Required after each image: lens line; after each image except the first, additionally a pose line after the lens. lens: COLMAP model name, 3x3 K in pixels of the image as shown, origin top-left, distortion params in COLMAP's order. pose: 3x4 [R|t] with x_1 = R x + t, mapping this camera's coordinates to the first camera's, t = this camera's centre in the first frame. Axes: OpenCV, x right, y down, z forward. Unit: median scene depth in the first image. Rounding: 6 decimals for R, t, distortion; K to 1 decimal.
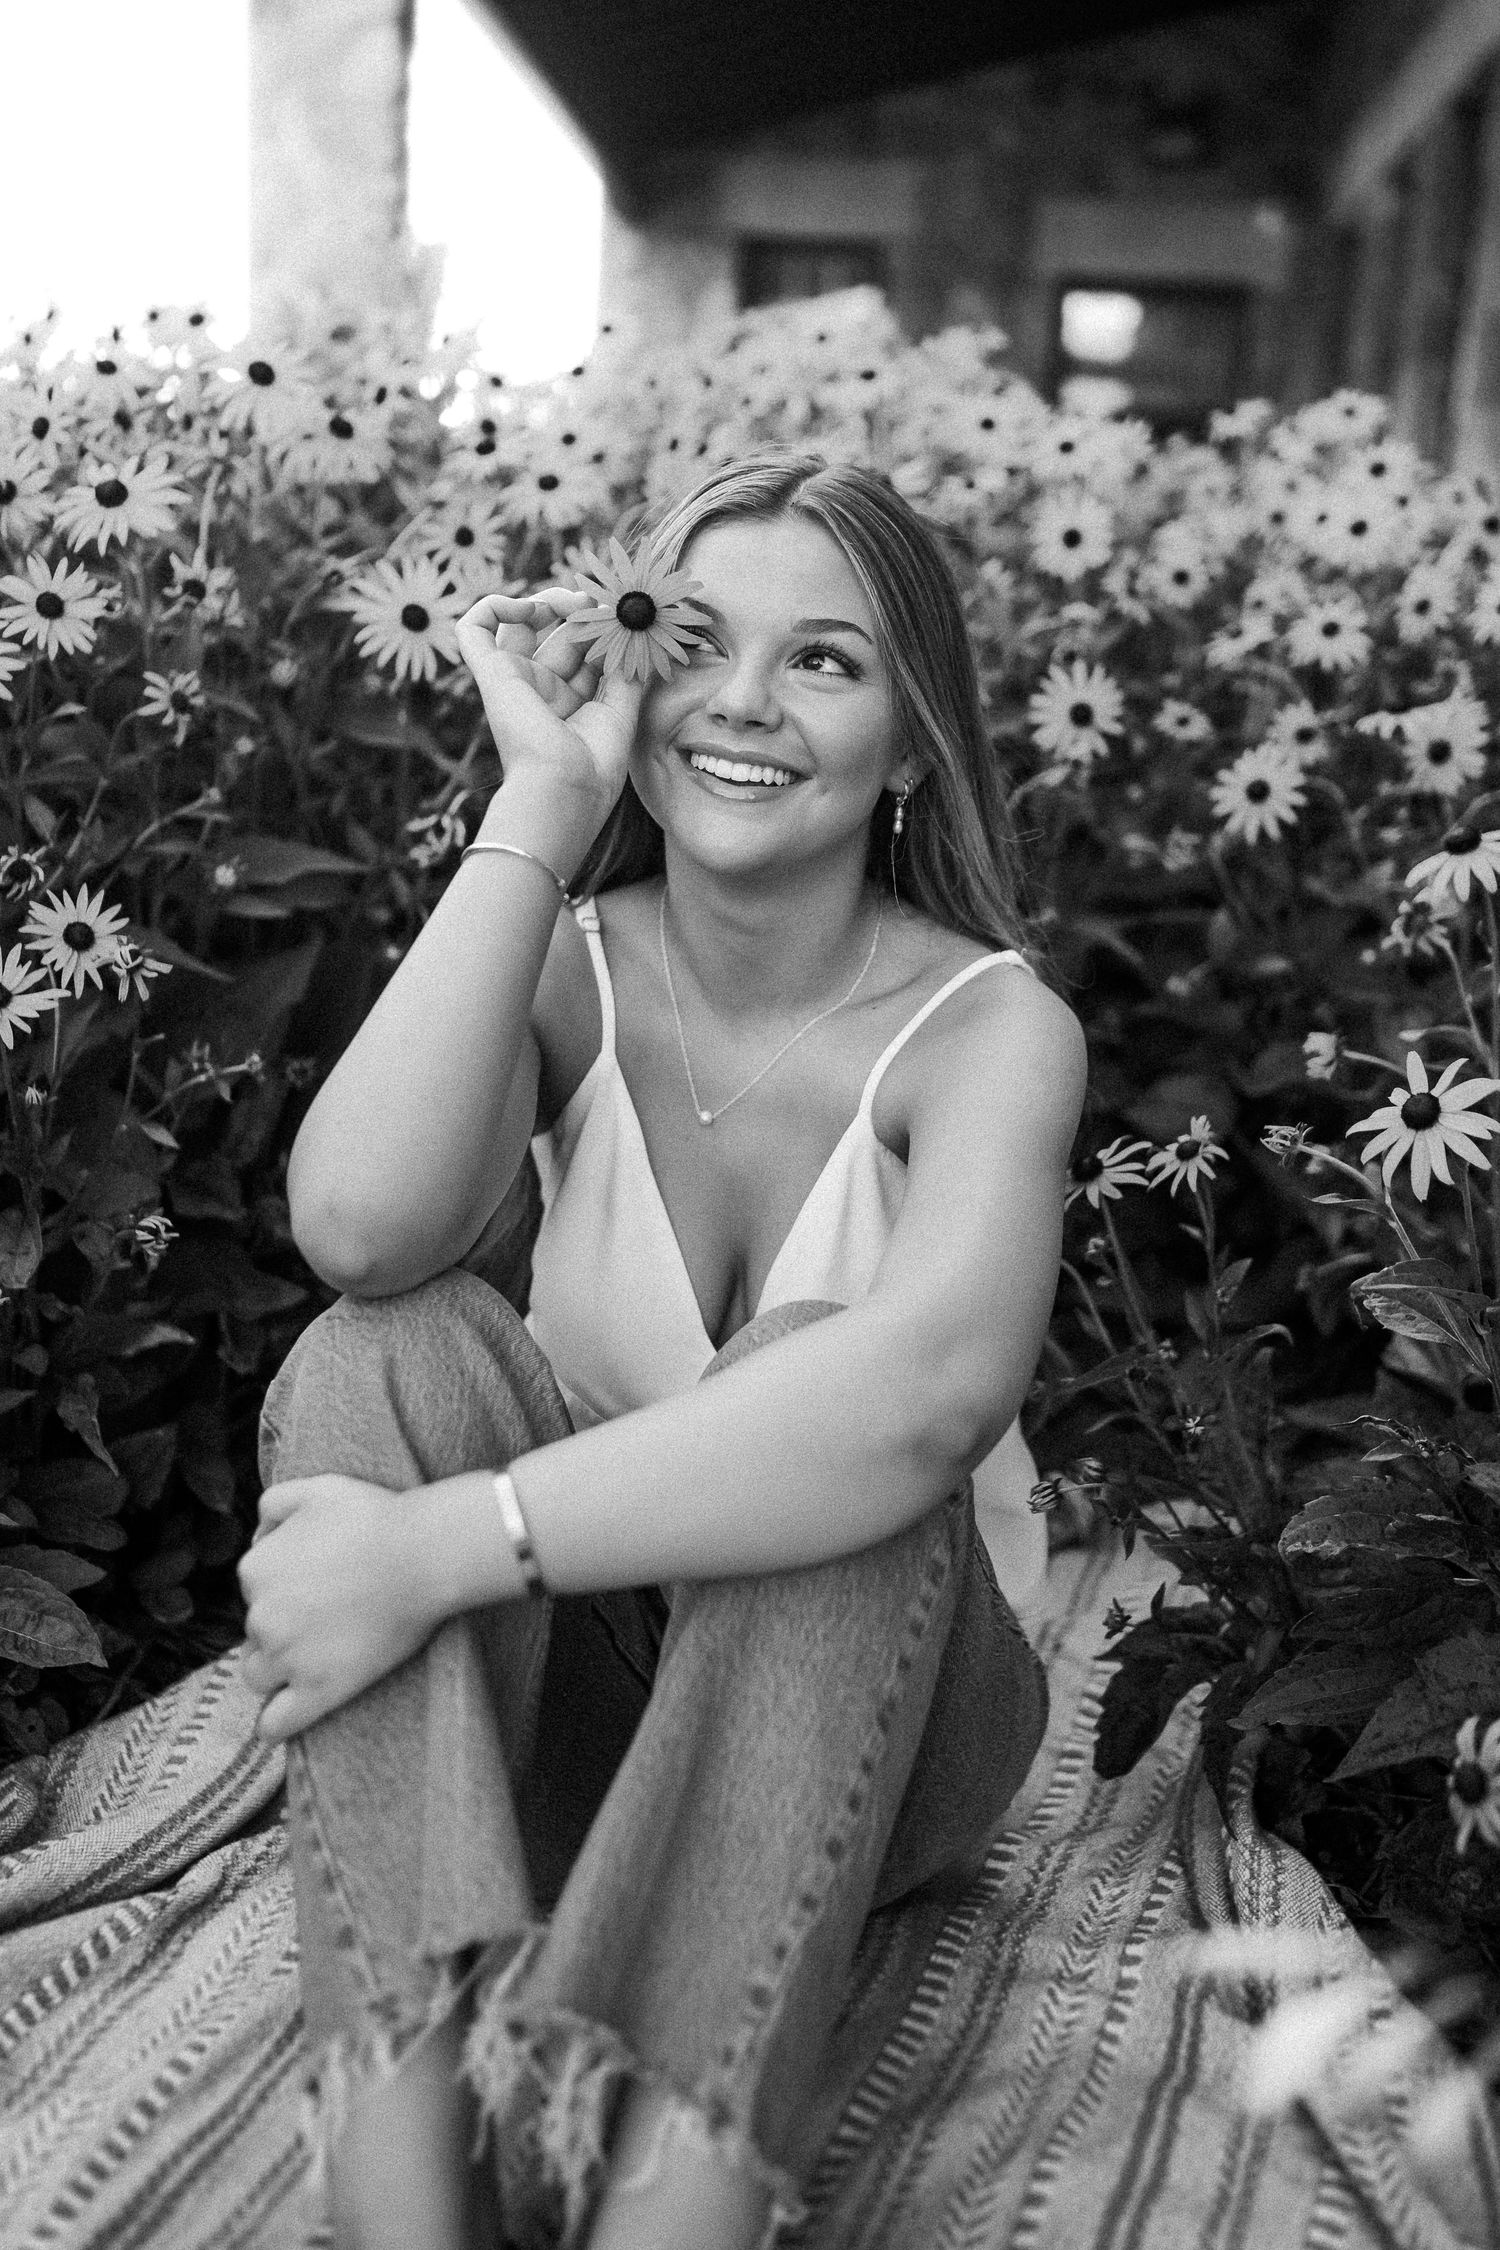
lens RADIAL K [[2251.9, 0, 766.2], [0, 2251.9, 1115.7], [0, 0, 1]] dist [0.001588, 0.006244]
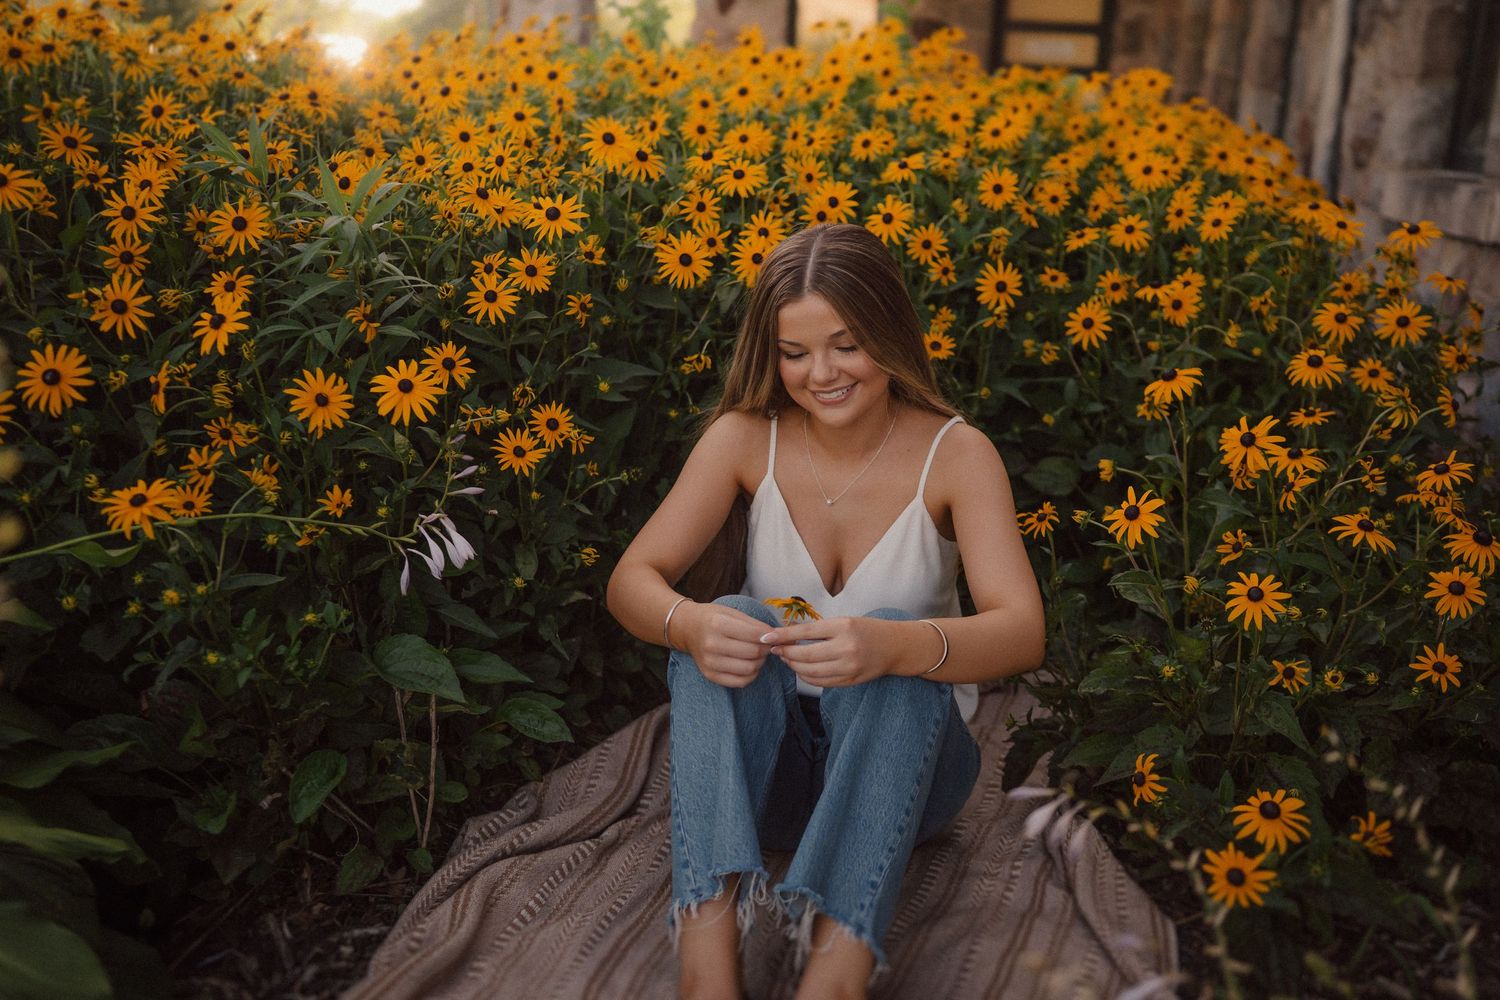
lens RADIAL K [[1570.1, 0, 769.9], [0, 1570.1, 478.3], [0, 0, 1]] dist [-0.003682, 0.007080]
pose [[0.999765, -0.004464, -0.021226, -0.050186], [0.005503, 0.998776, 0.049148, -0.096256], [0.020981, -0.049253, 0.998566, -0.545333]]
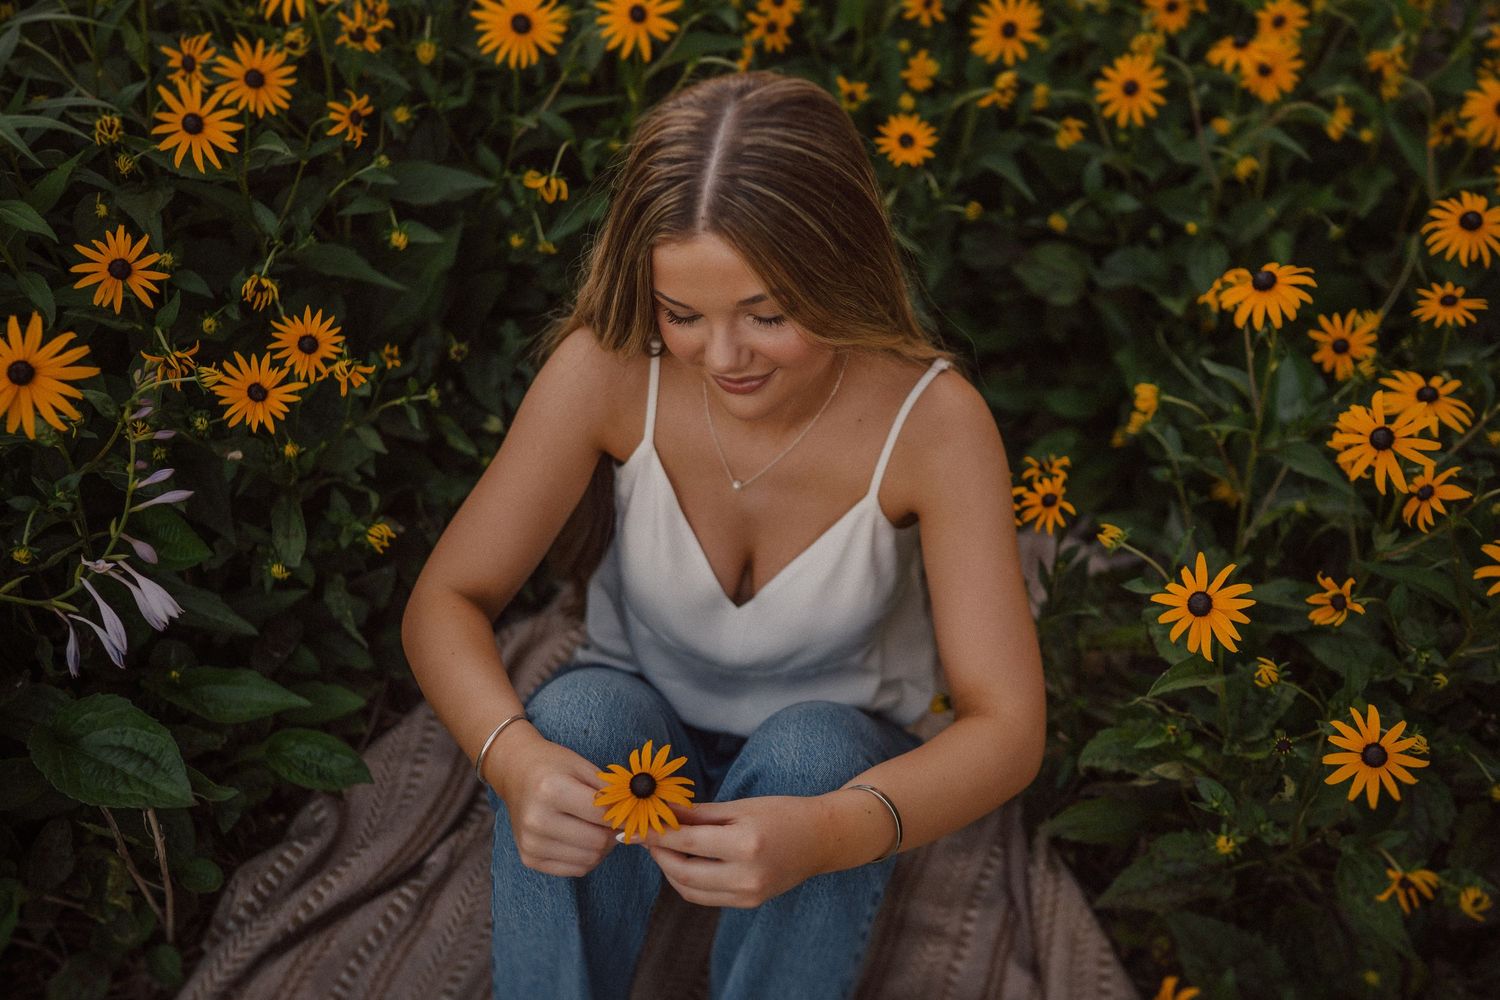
lens RADIAL K [[1501.3, 0, 775.5], [0, 1501.3, 521.2], [0, 0, 1]] dist [0.001588, 0.006244]
pose [[0.999470, 0.018001, 0.027139, -0.026426], [-0.028155, 0.896436, 0.442278, -0.392349], [-0.016367, -0.442807, 0.896467, 0.071949]]
